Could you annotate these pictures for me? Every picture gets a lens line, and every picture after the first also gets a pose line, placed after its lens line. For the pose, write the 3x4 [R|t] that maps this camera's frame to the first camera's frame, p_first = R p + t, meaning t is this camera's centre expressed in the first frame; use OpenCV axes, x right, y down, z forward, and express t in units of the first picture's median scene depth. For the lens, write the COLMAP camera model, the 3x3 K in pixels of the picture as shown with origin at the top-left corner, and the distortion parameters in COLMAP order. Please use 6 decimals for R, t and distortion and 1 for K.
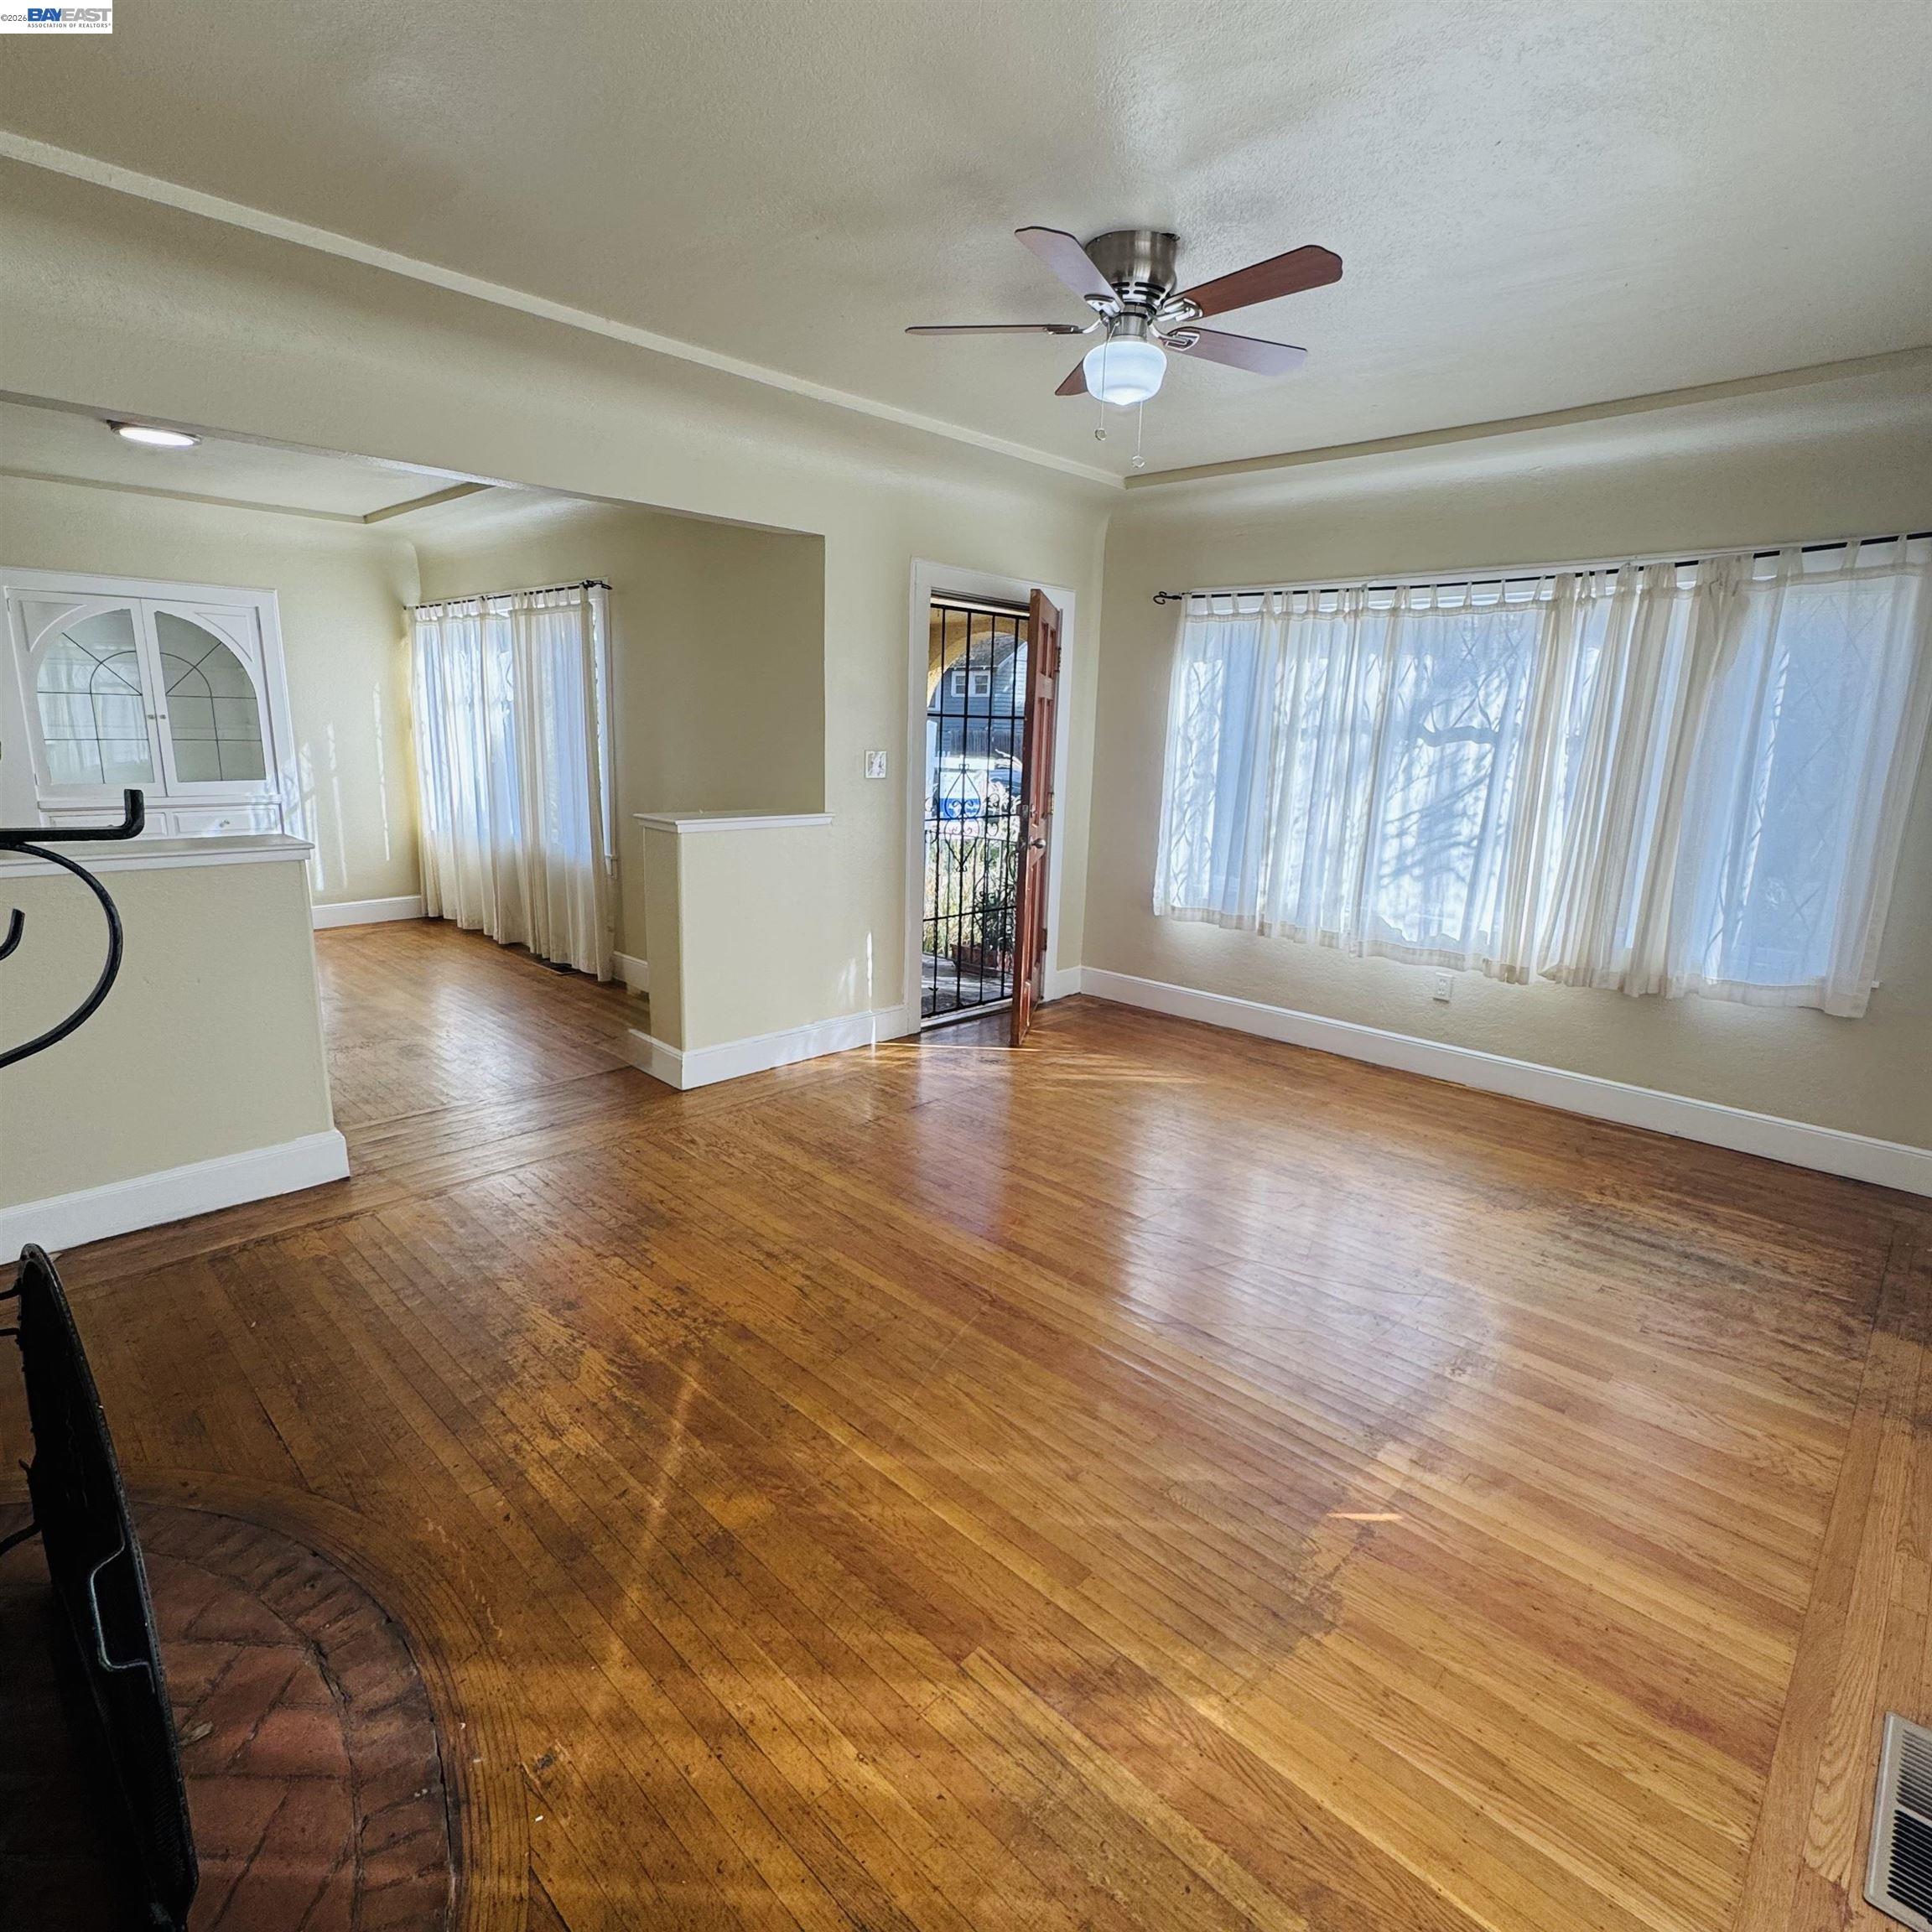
lens RADIAL K [[1061.2, 0, 970.1], [0, 1061.2, 966.3], [0, 0, 1]] dist [-0.004113, -0.000976]
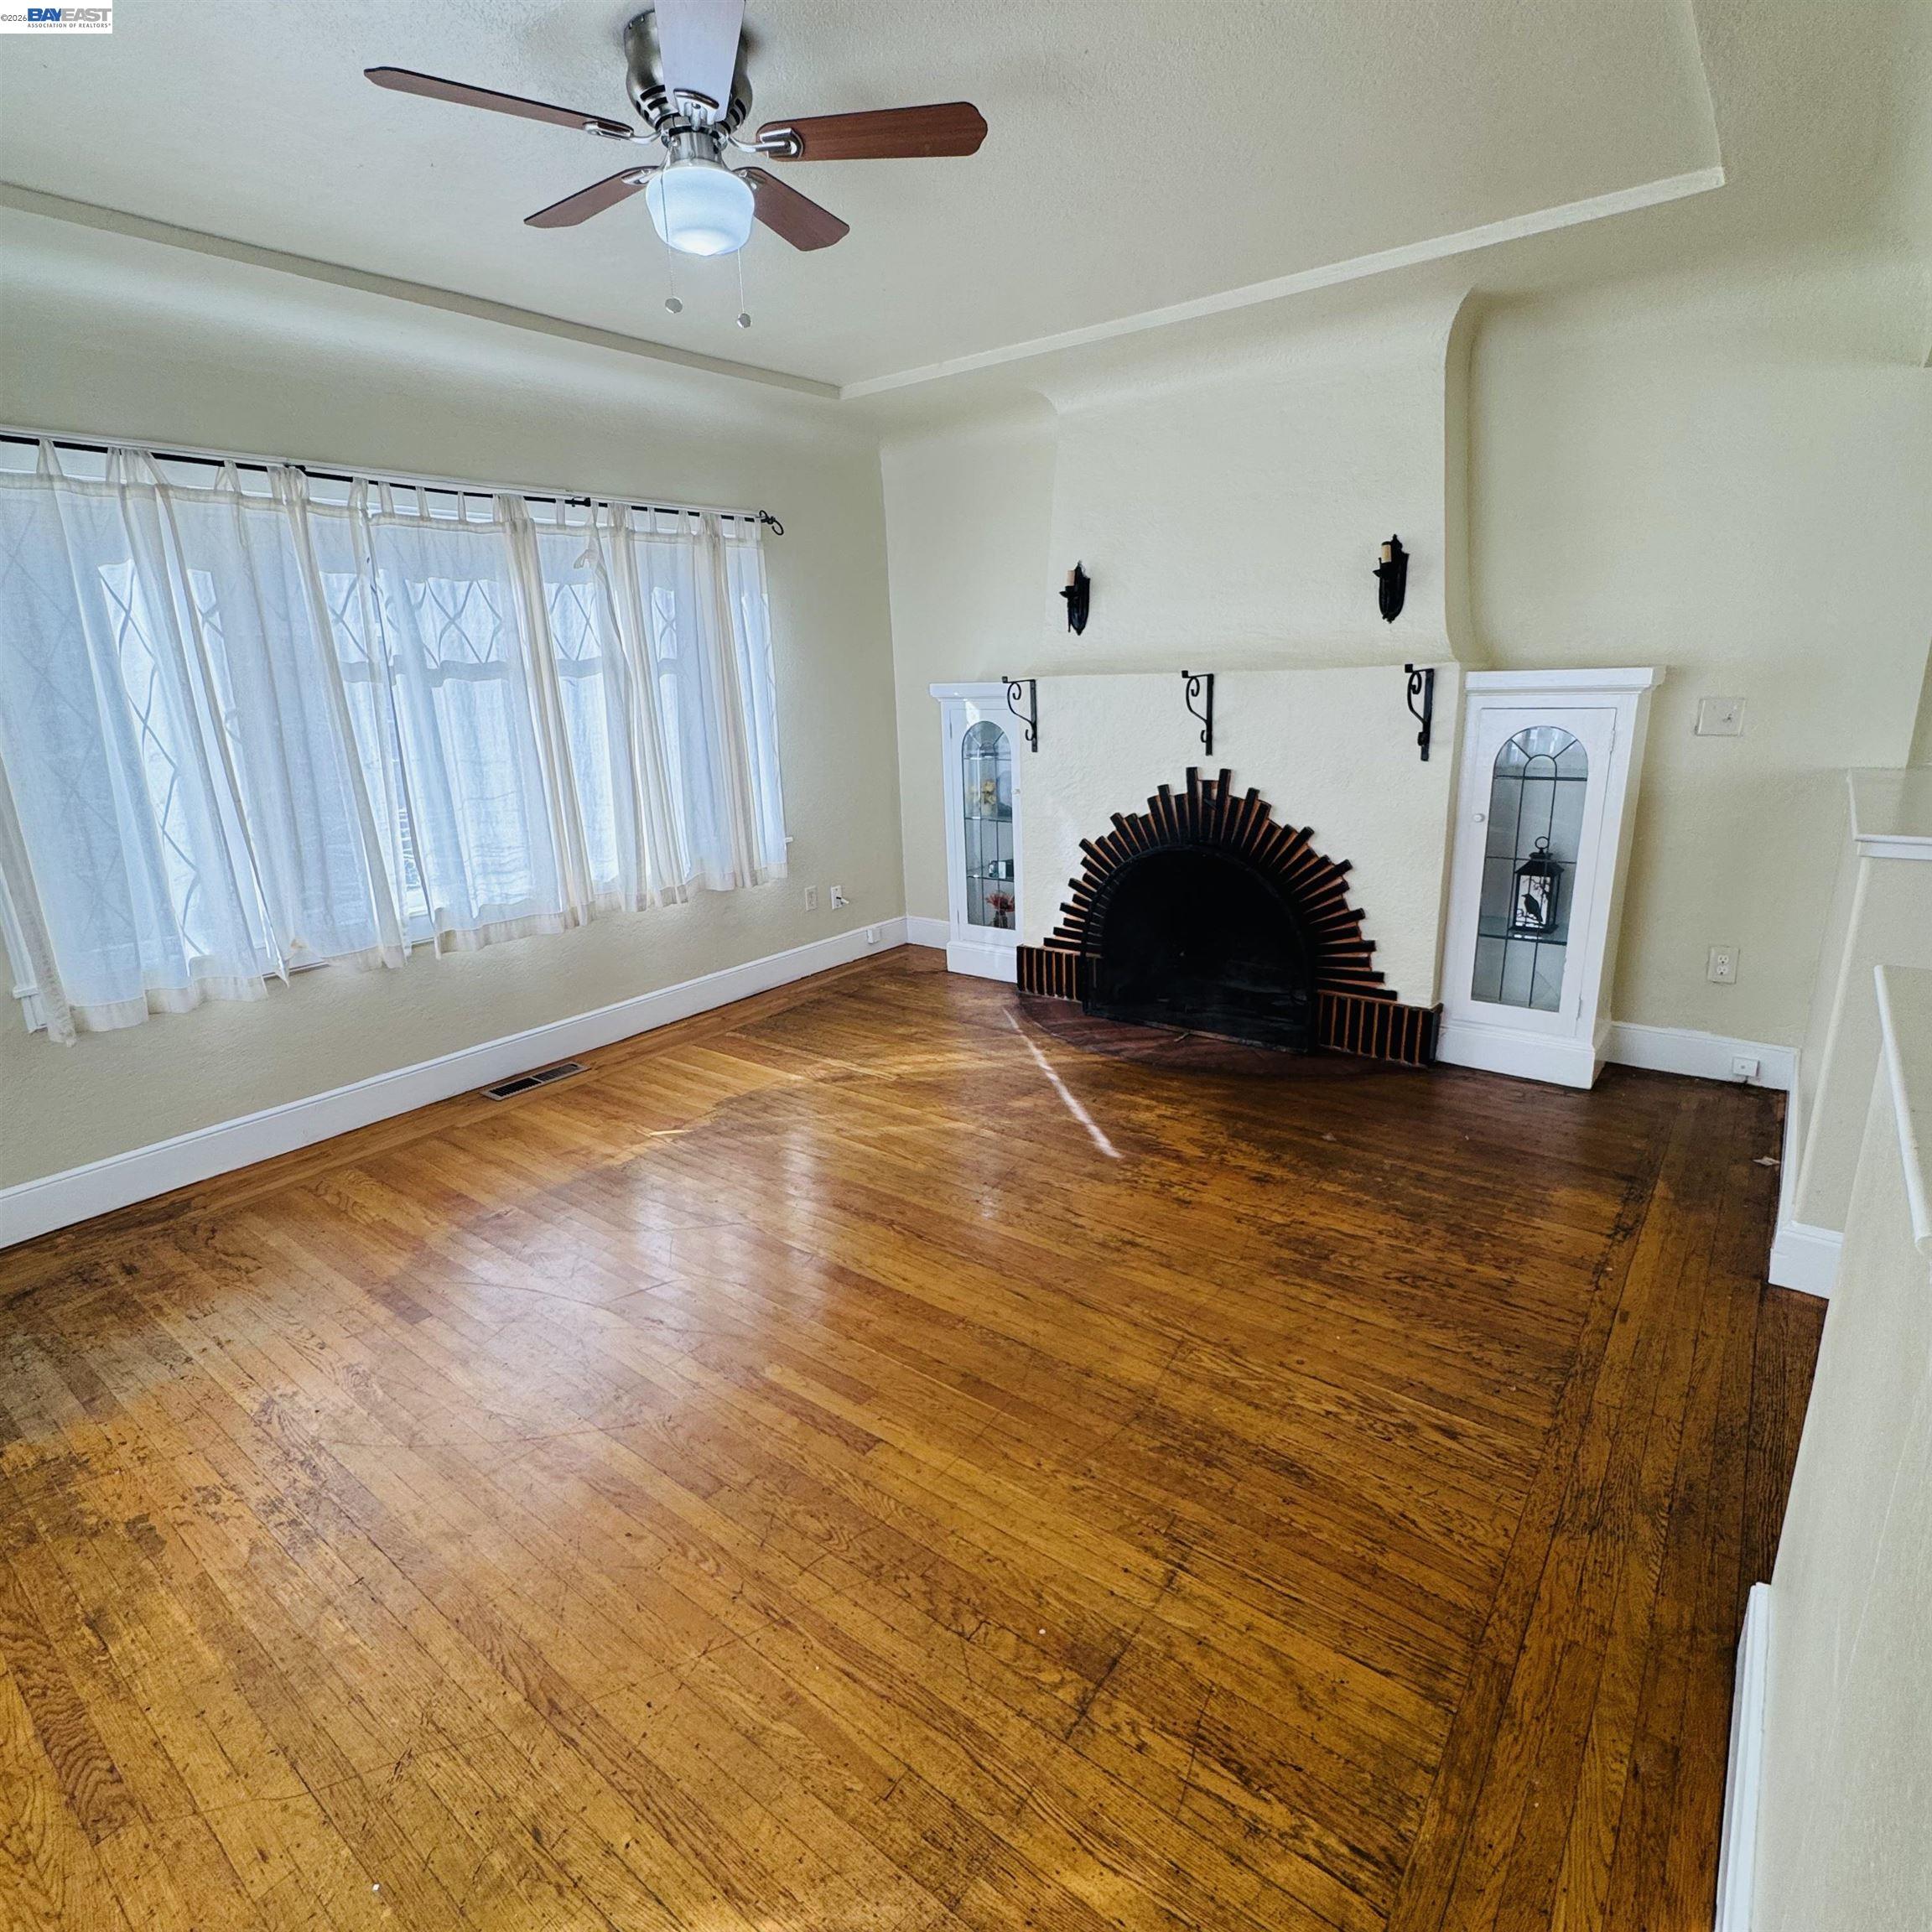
lens RADIAL K [[1061.2, 0, 970.1], [0, 1061.2, 966.3], [0, 0, 1]] dist [-0.004113, -0.000976]
pose [[-0.993738, 0.035052, -0.106099, 0.050304], [-0.019968, 0.878535, 0.477261, -0.445337], [0.109940, 0.476390, -0.872333, 1.954305]]
